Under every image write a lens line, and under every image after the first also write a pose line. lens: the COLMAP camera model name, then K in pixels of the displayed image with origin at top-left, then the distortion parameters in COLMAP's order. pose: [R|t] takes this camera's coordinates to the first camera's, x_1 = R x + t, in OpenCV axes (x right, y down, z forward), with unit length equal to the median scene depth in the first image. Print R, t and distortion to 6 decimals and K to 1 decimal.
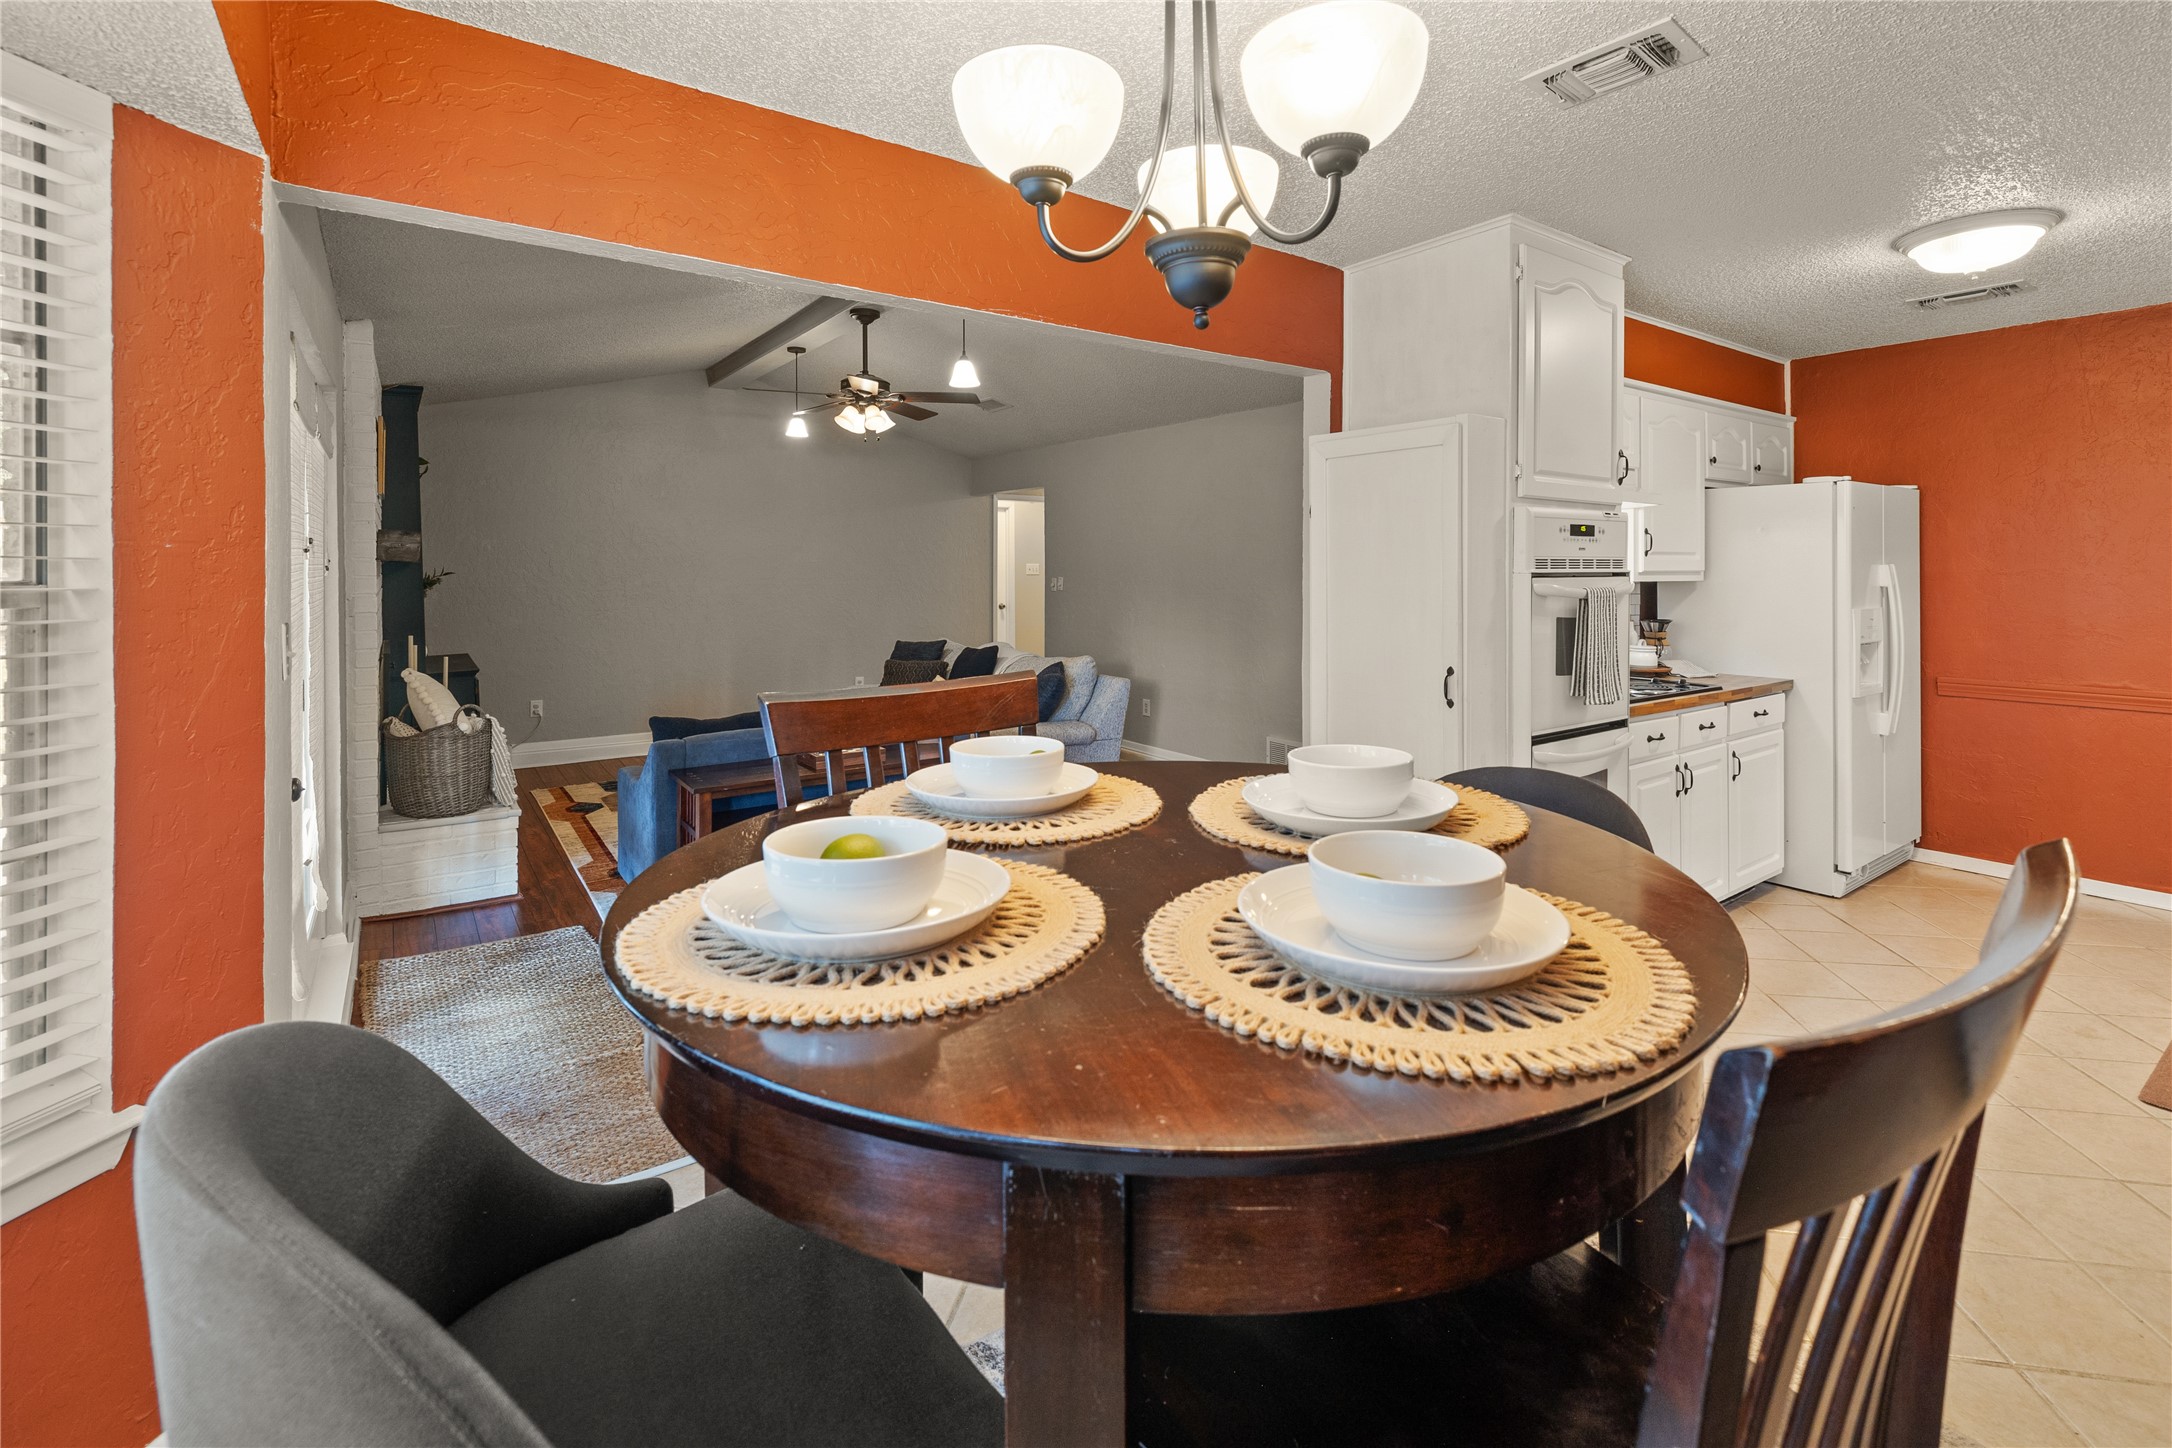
lens RADIAL K [[931.1, 0, 1100.8], [0, 931.1, 572.1], [0, 0, 1]] dist [0.002745, -0.000721]
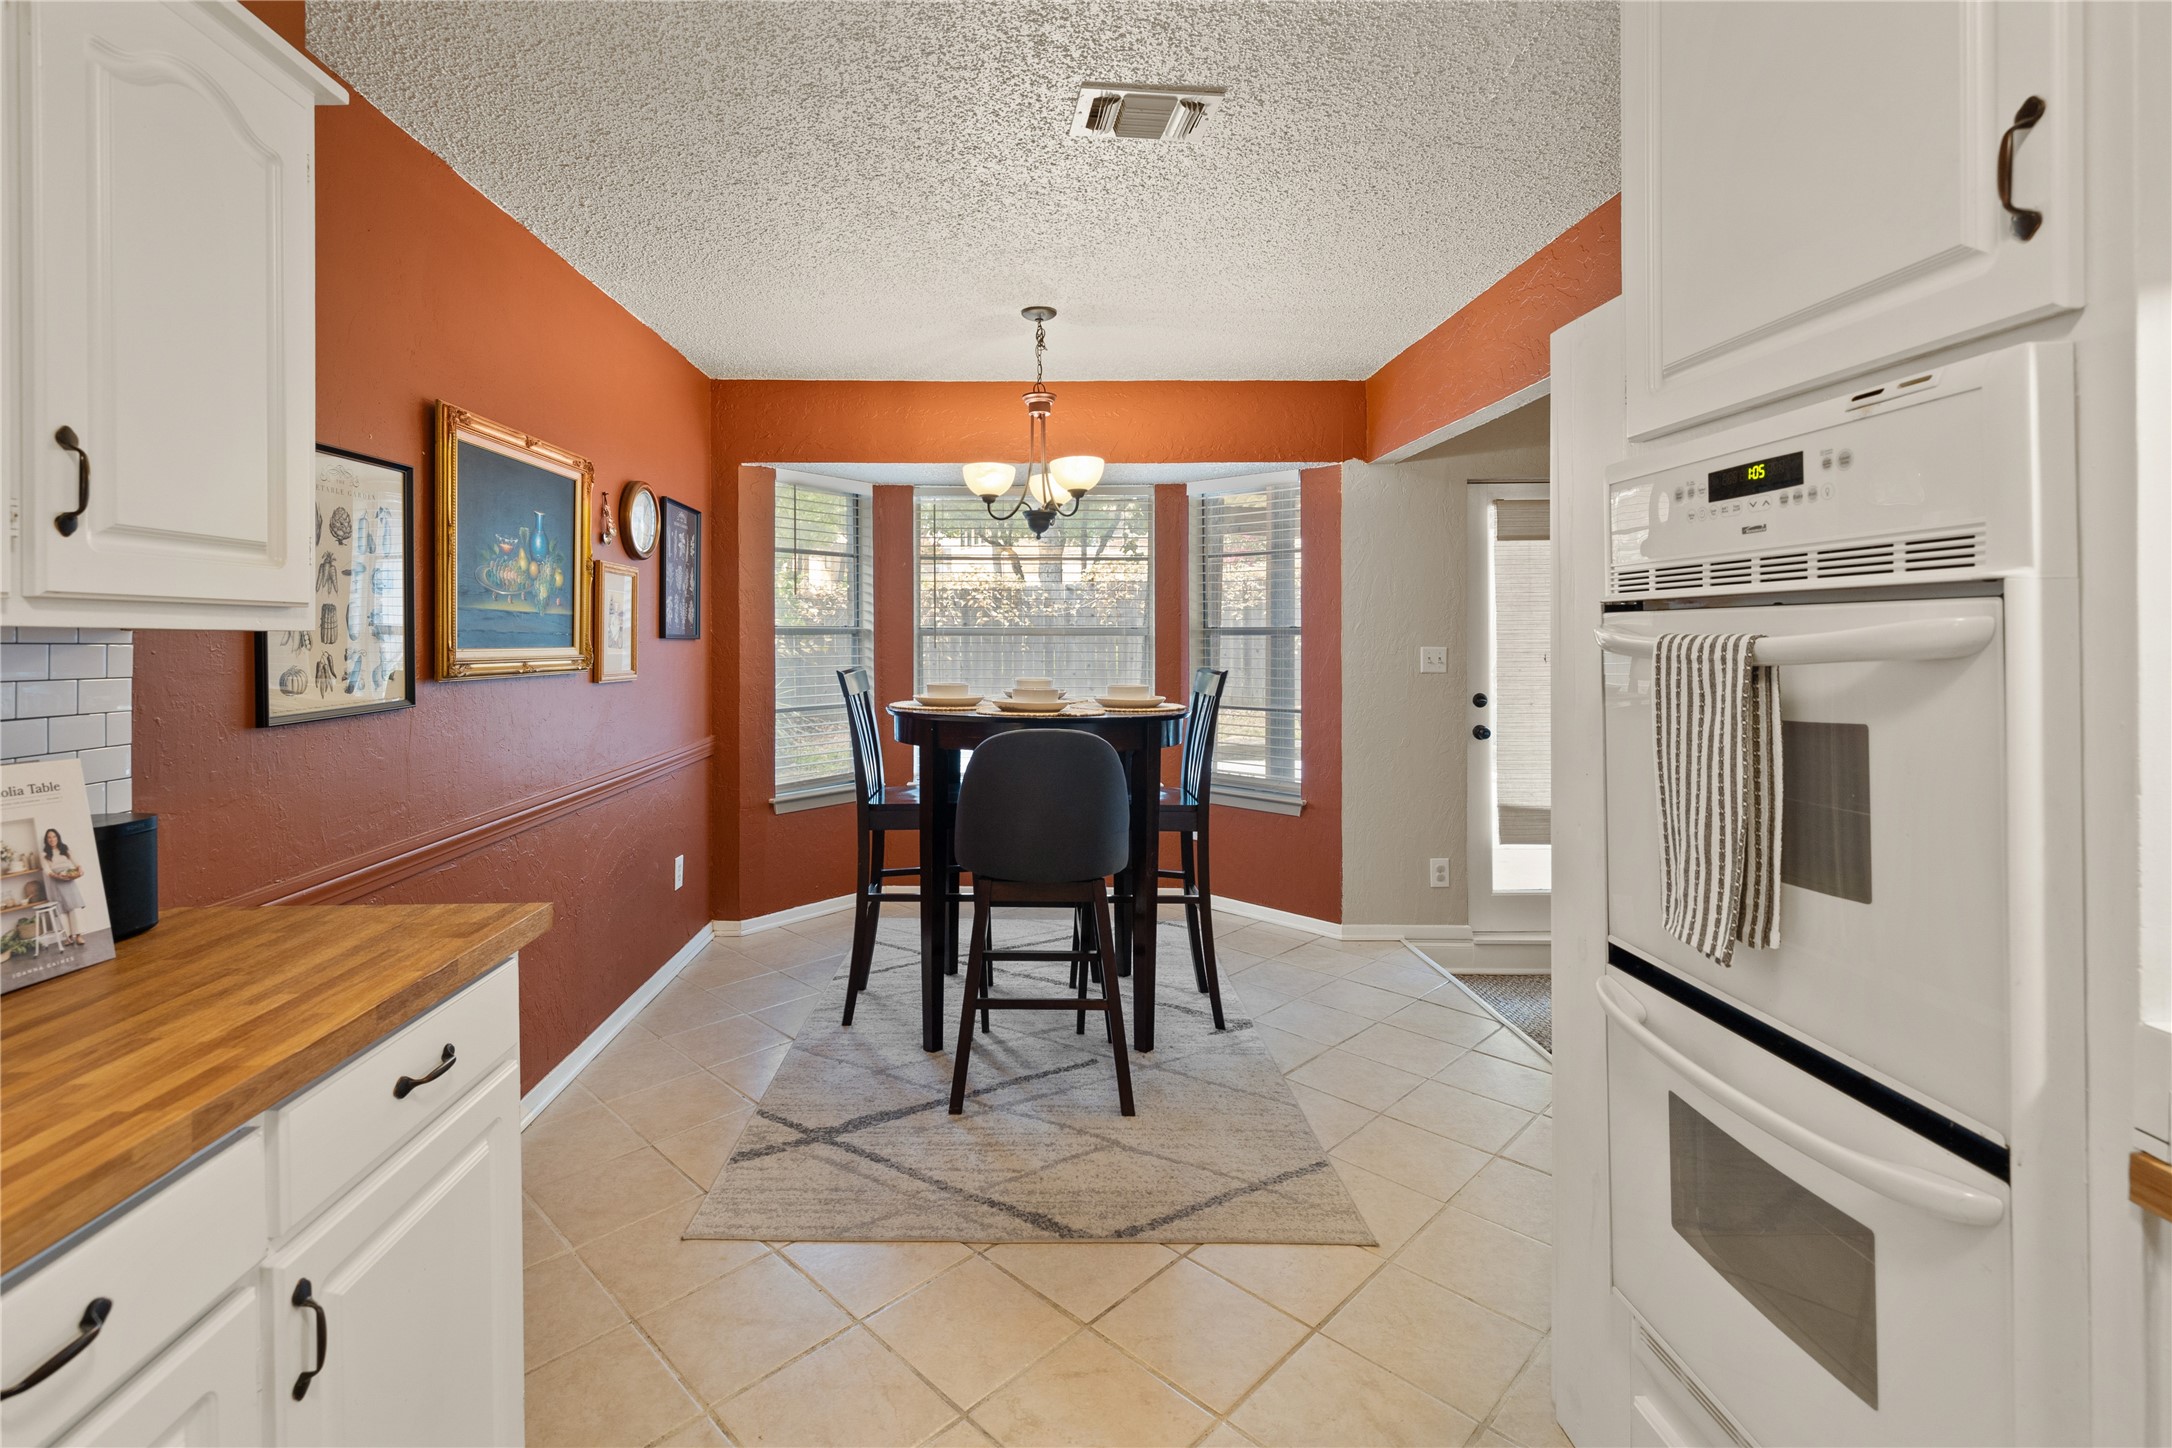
lens RADIAL K [[931.1, 0, 1044.0], [0, 931.1, 634.8], [0, 0, 1]] dist [0.002745, -0.000721]
pose [[-0.588969, 0.002278, -0.808152, 0.731836], [-0.000015, 0.999996, 0.002830, 0.011431], [0.808156, 0.001679, -0.588967, 0.742713]]
